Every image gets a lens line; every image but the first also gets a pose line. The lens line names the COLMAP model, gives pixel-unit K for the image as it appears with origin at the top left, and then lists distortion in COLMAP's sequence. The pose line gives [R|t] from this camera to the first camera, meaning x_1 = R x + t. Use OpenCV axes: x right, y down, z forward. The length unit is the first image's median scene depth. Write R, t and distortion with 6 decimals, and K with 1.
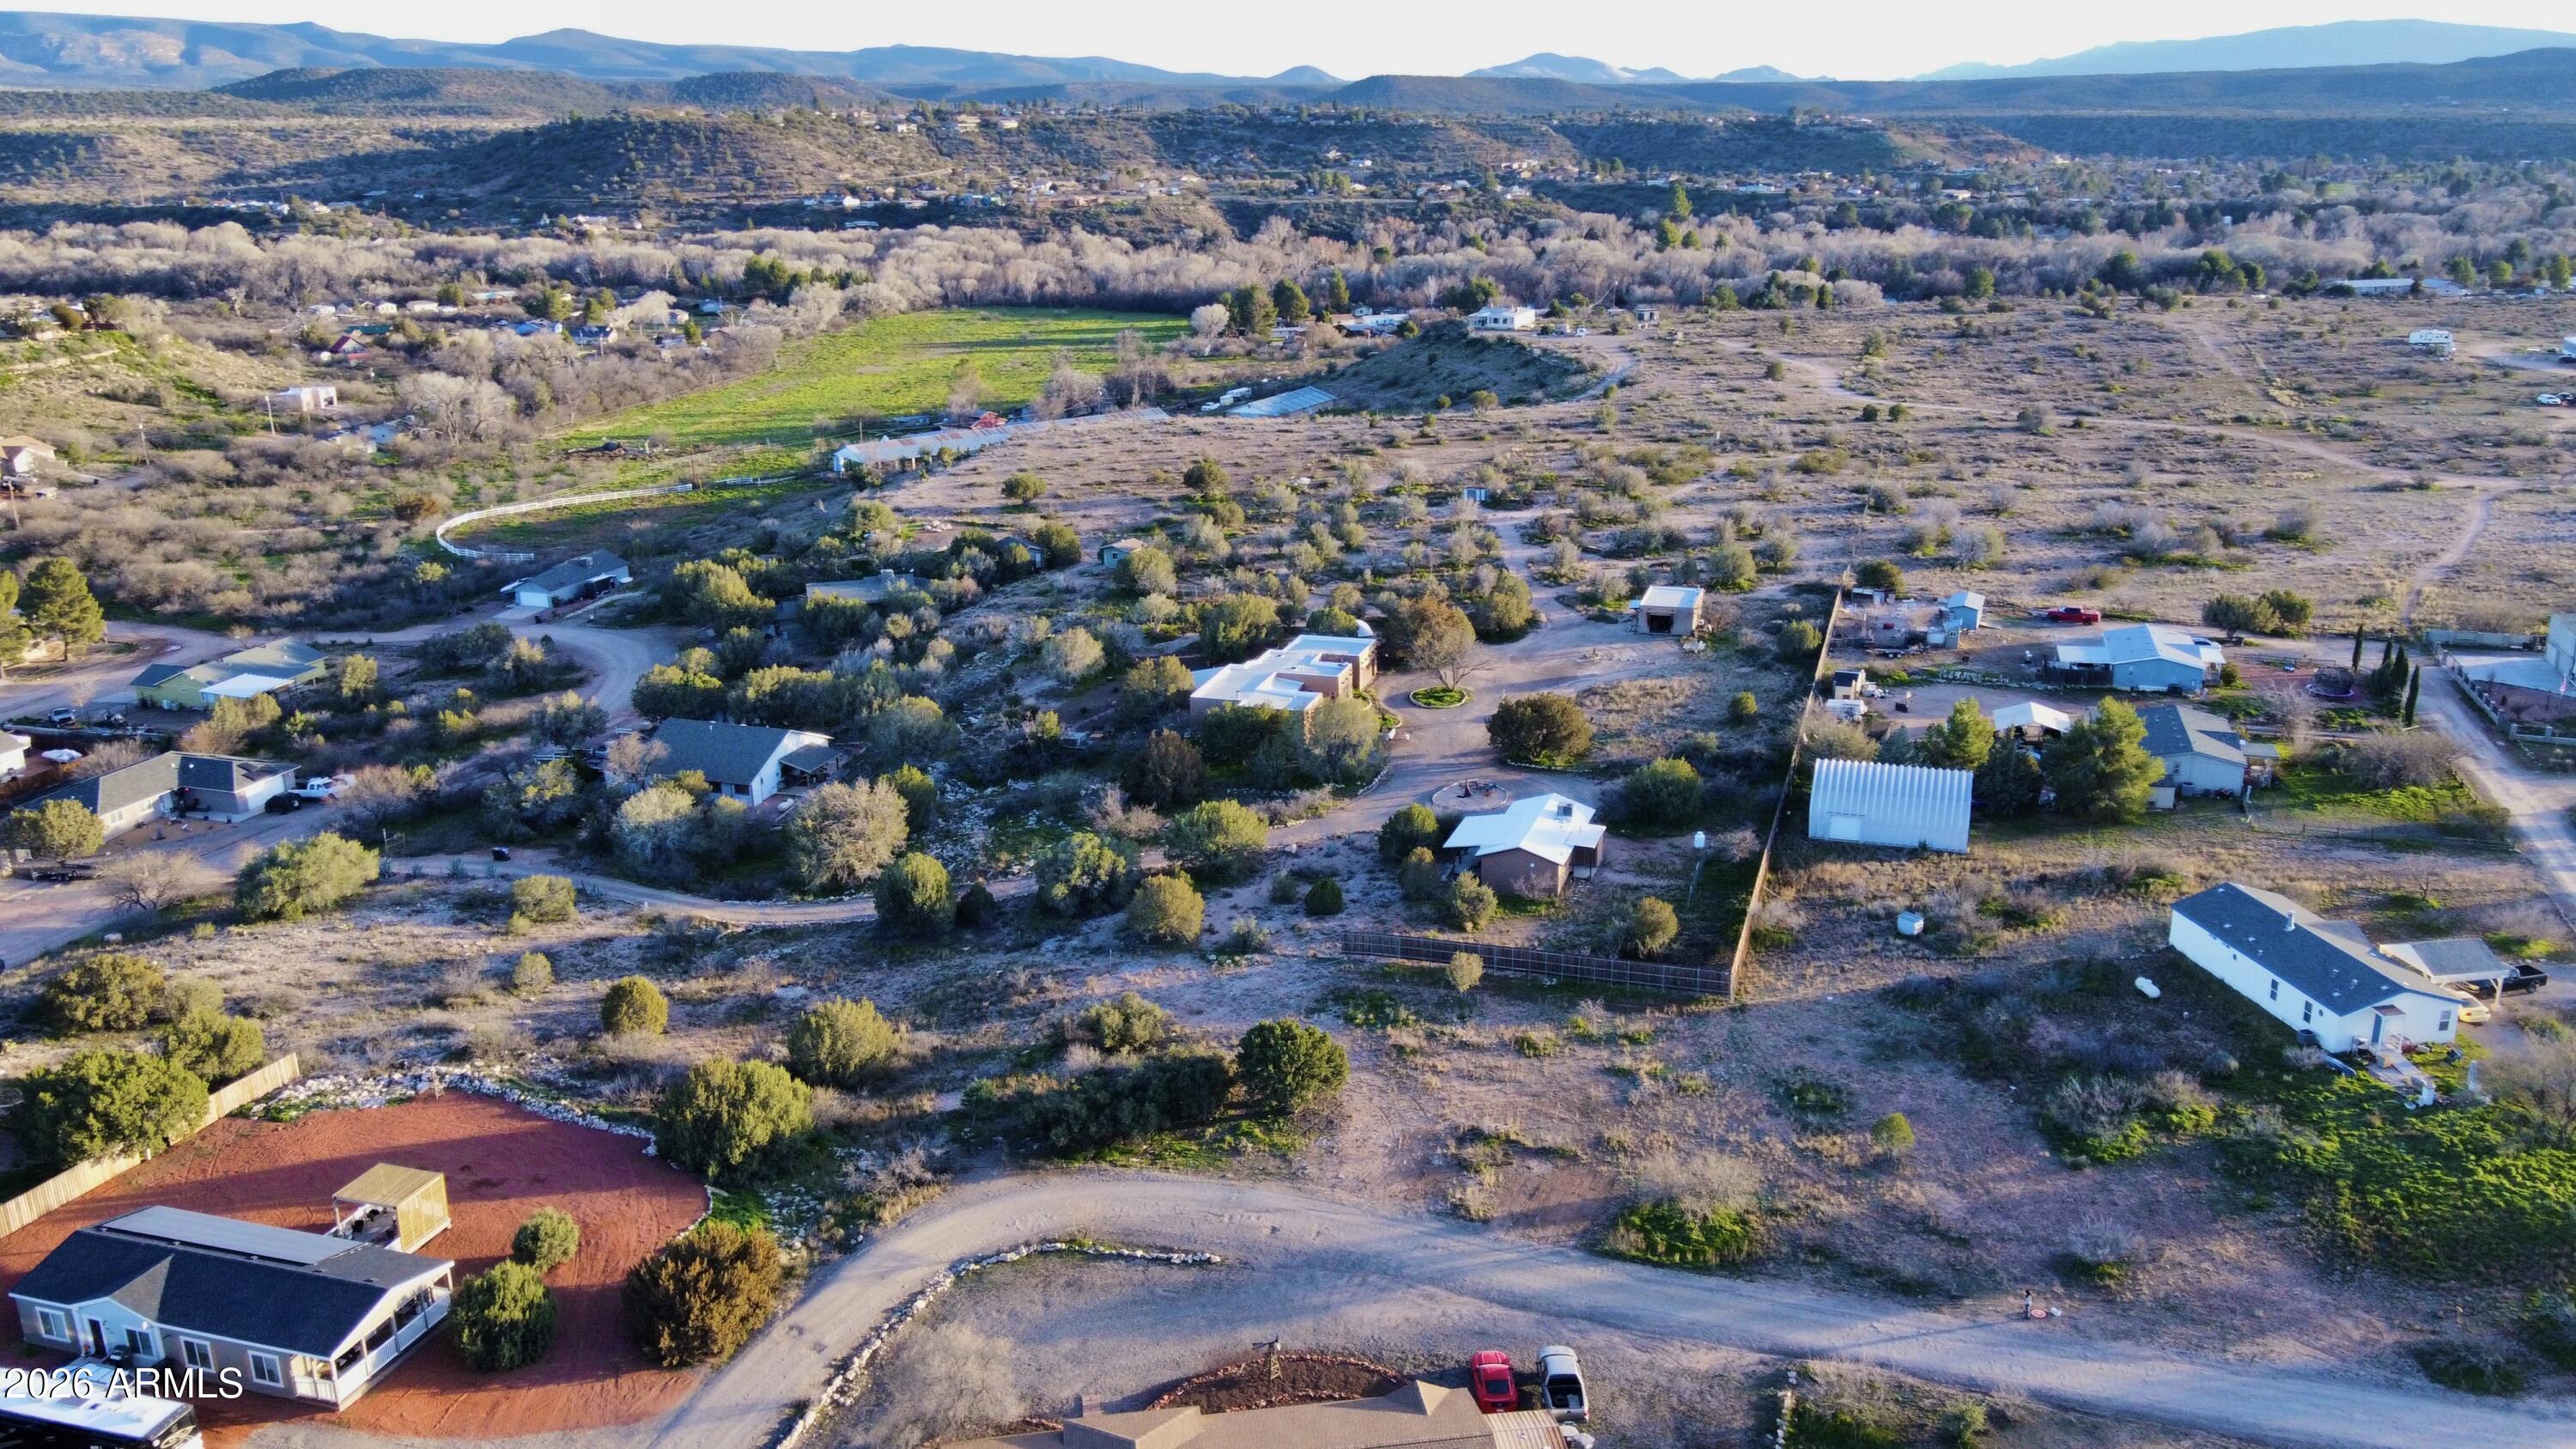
lens RADIAL K [[1972.4, 0, 1283.1], [0, 1972.4, 737.5], [0, 0, 1]] dist [-0.008171, 0.041847]
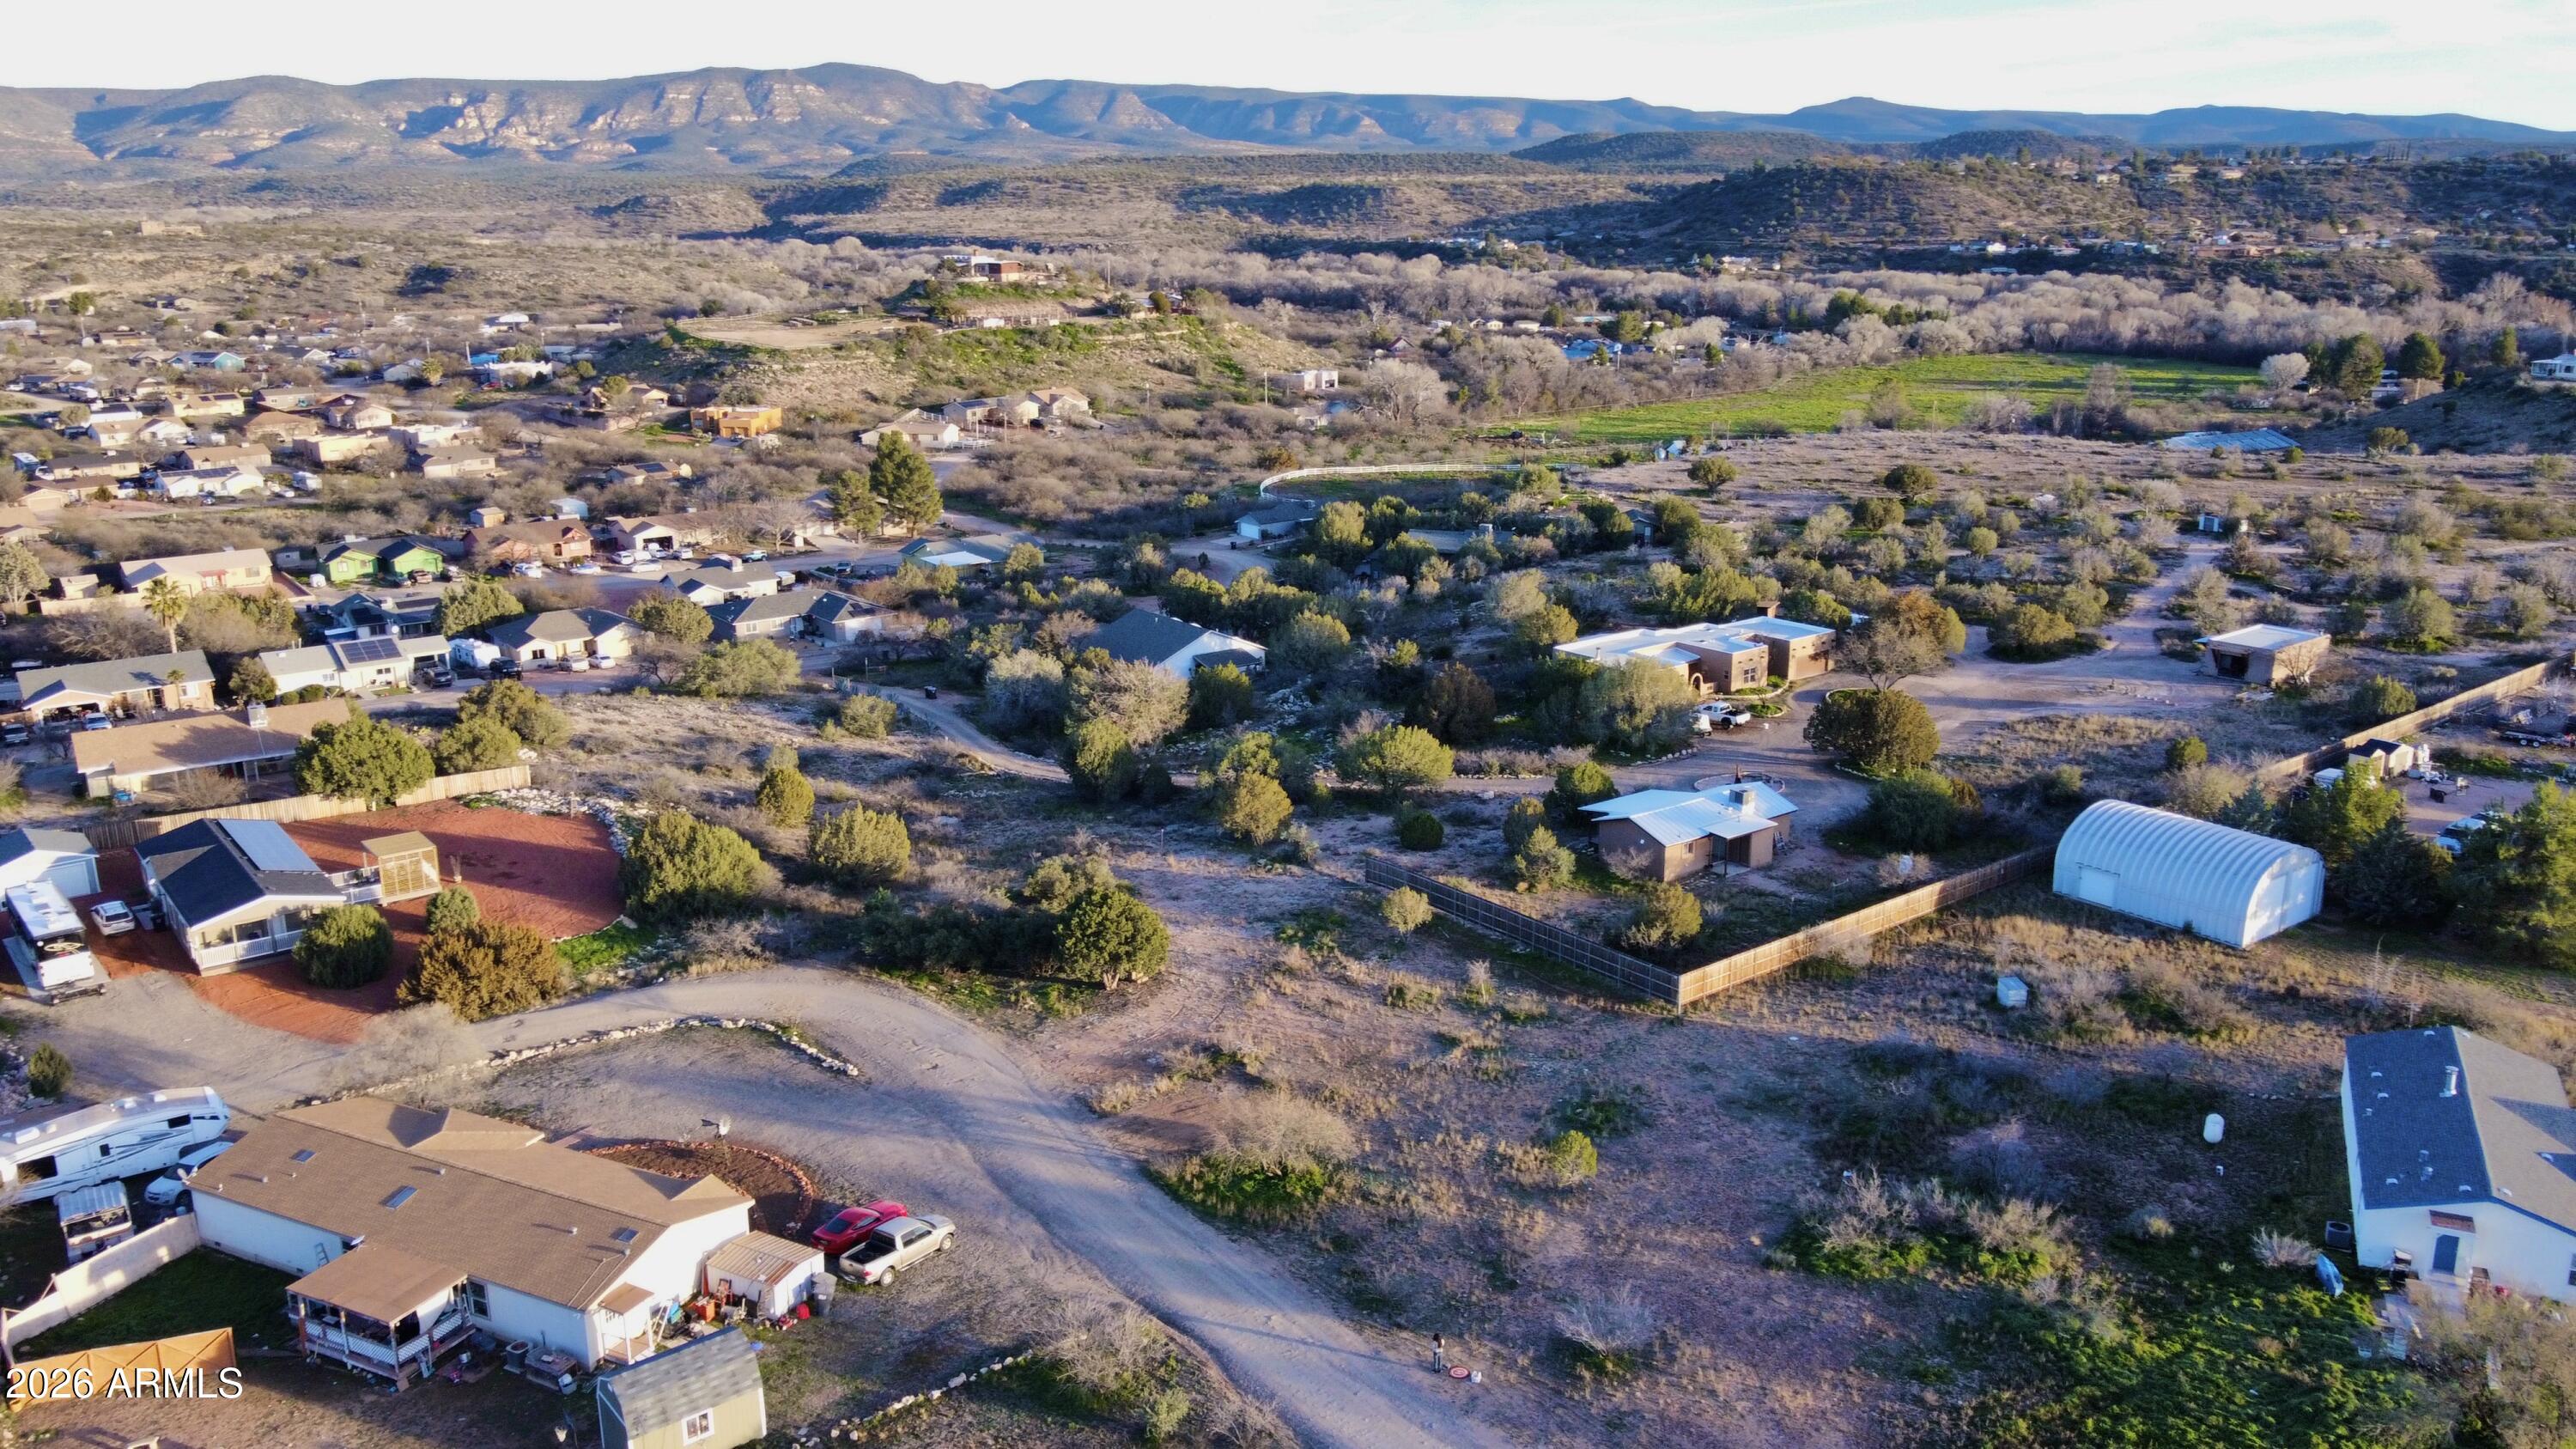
lens RADIAL K [[1972.4, 0, 1278.8], [0, 1972.4, 732.8], [0, 0, 1]] dist [-0.008171, 0.041847]
pose [[0.820505, 0.156867, -0.549695, 0.231409], [-0.175396, 0.984313, 0.019090, 0.014987], [0.544067, 0.080751, 0.835147, 0.100158]]
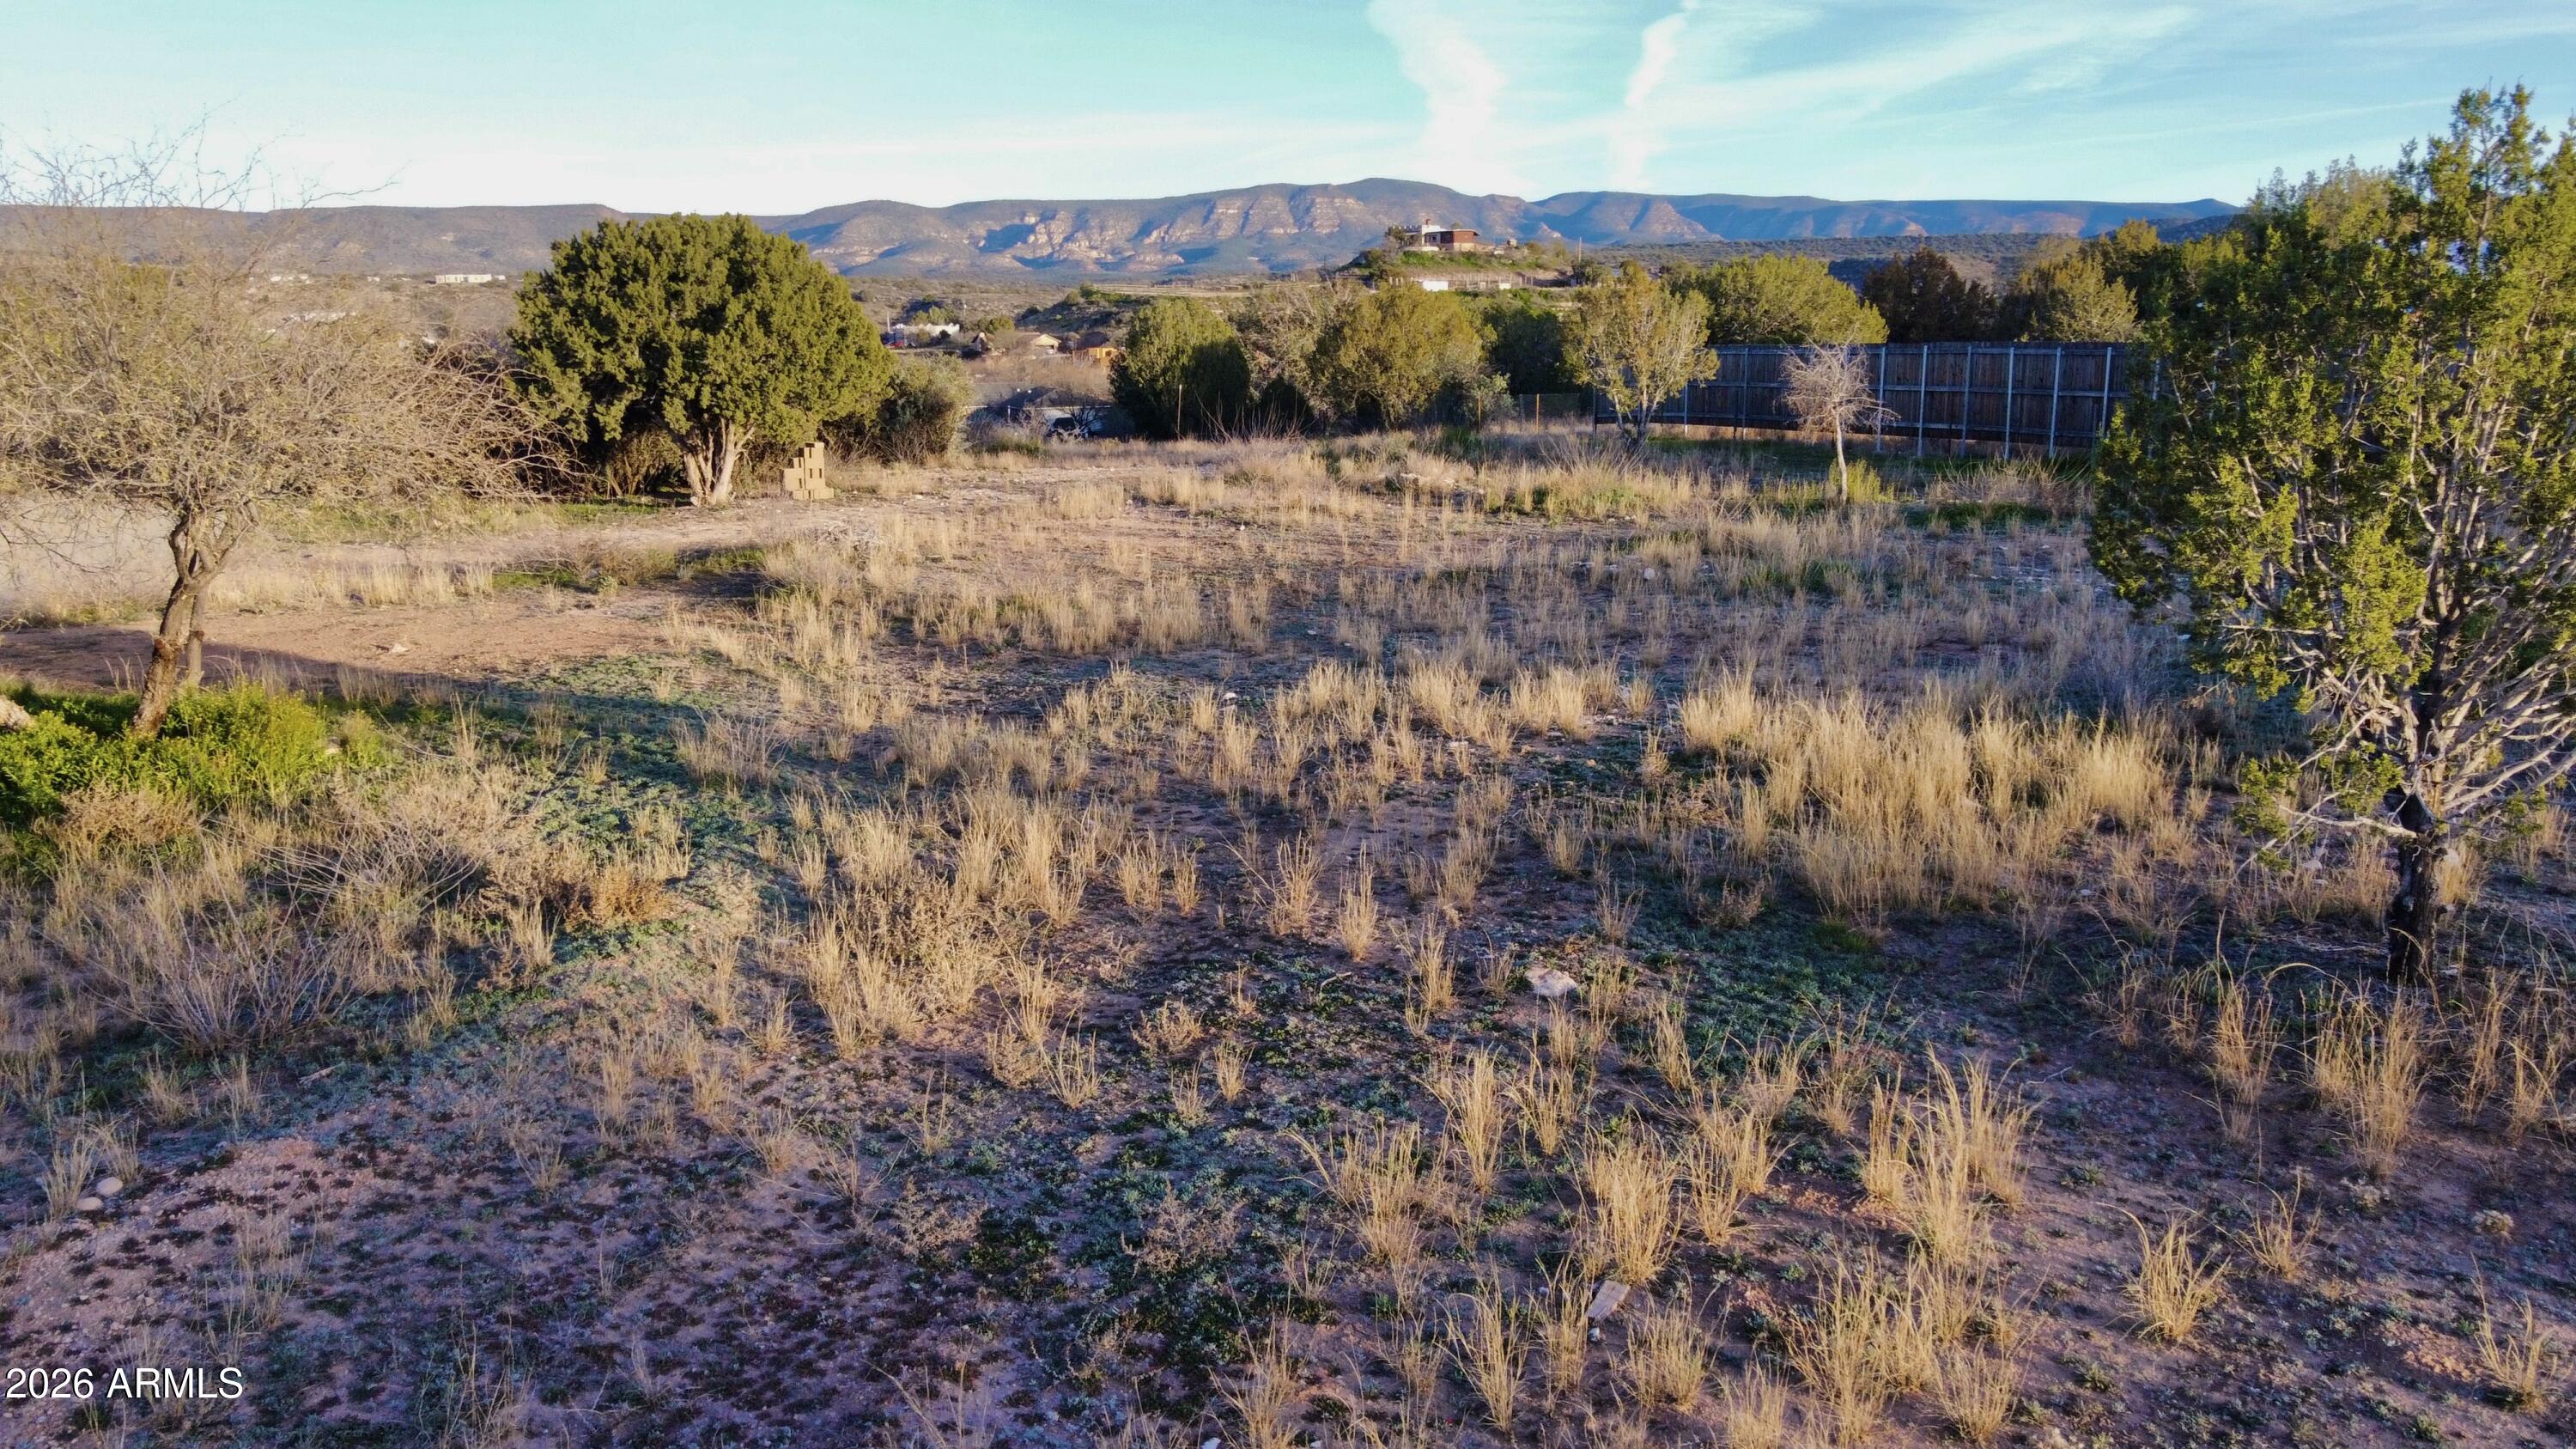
lens RADIAL K [[1972.4, 0, 1279.0], [0, 1972.4, 716.2], [0, 0, 1]] dist [-0.008171, 0.041847]
pose [[0.645079, 0.157250, -0.747760, 0.124642], [-0.229059, 0.973387, 0.007094, 0.080648], [0.728975, 0.166705, 0.663931, 0.349640]]
